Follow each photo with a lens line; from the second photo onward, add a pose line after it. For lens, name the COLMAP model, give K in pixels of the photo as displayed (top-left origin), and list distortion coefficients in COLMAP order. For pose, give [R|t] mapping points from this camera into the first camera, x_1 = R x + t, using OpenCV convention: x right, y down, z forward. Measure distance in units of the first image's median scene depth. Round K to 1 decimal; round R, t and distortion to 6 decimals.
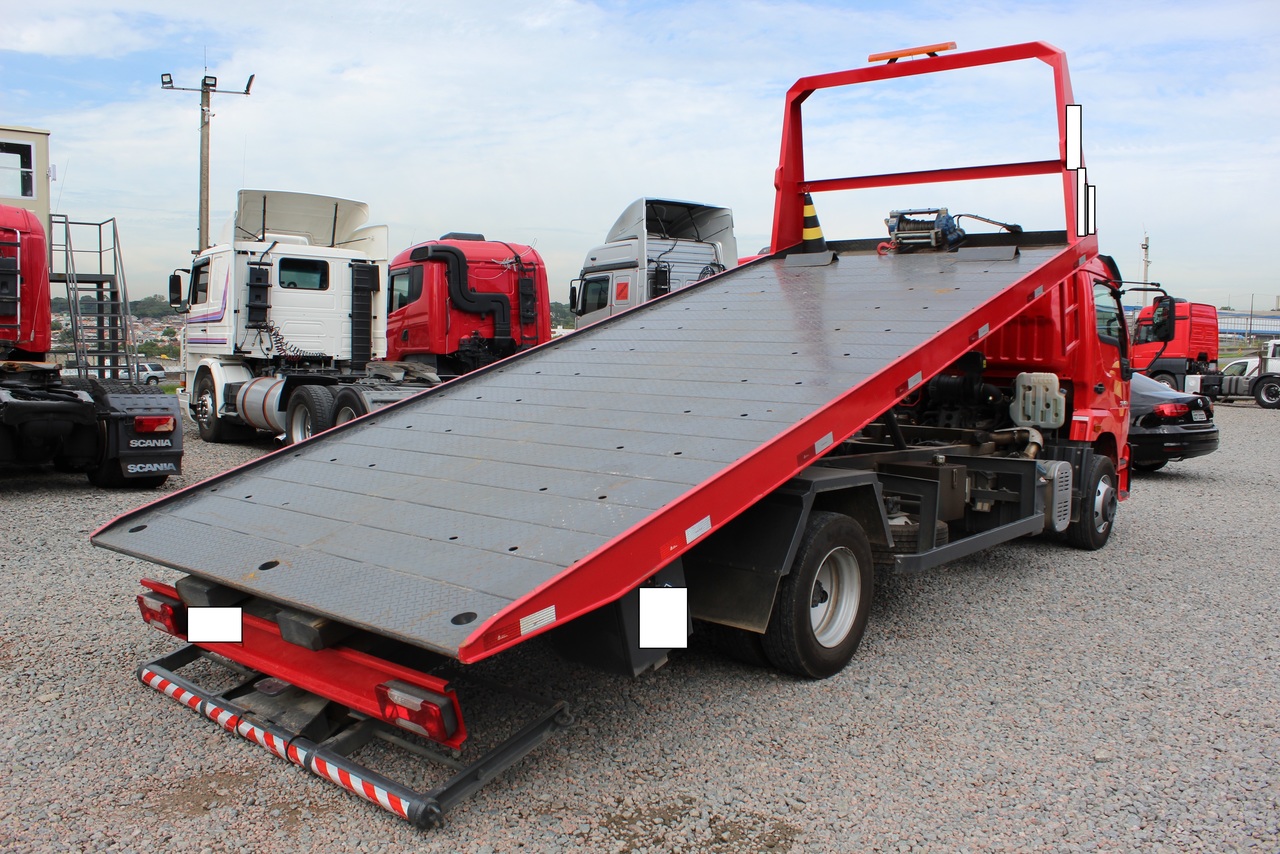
lens RADIAL K [[1085.8, 0, 641.6], [0, 1085.8, 427.8], [0, 0, 1]] dist [-0.158859, 0.144226]
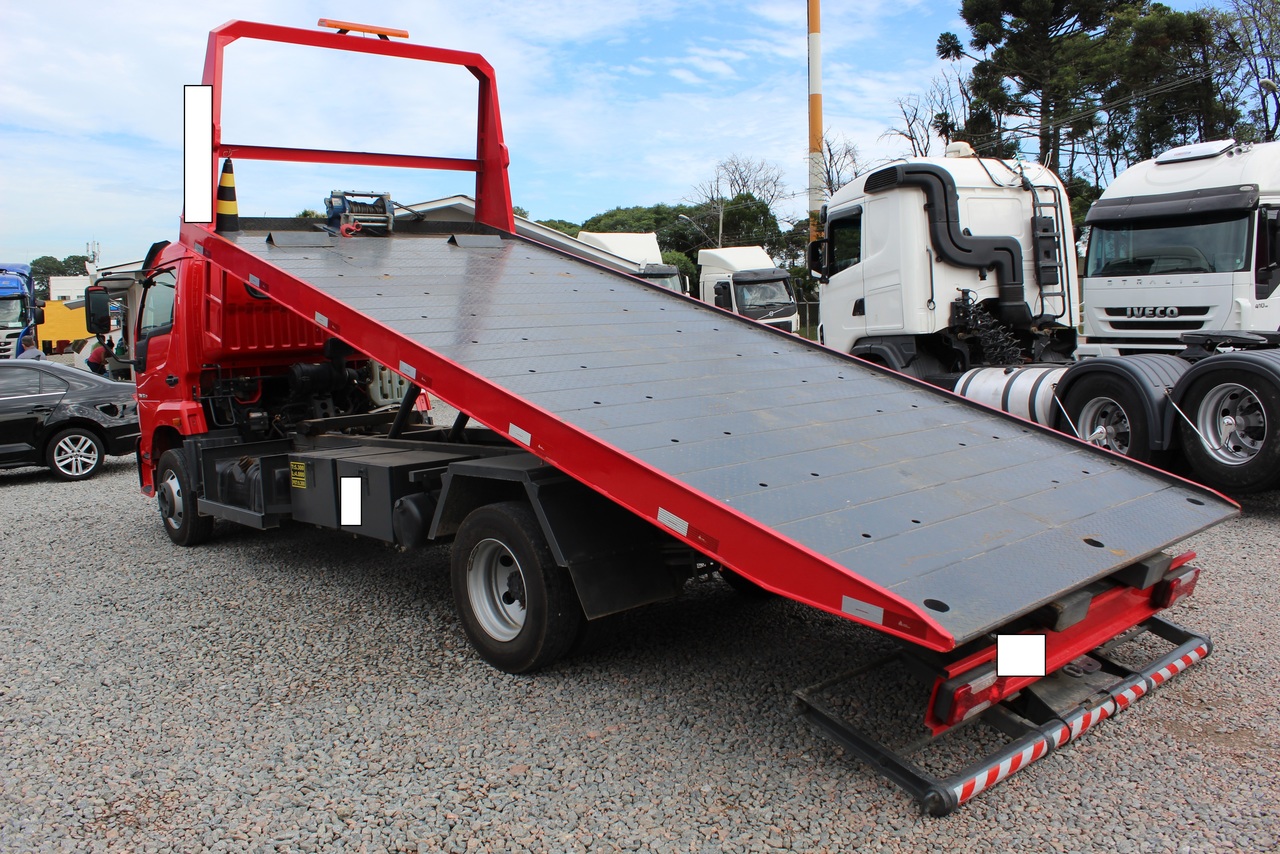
lens RADIAL K [[1085.8, 0, 641.7], [0, 1085.8, 431.4], [0, 0, 1]] dist [-0.158859, 0.144226]
pose [[0.149566, -0.126600, 0.980613, -0.413340], [0.113934, 0.987369, 0.110094, -0.040556], [-0.982166, 0.095259, 0.162101, 0.371436]]
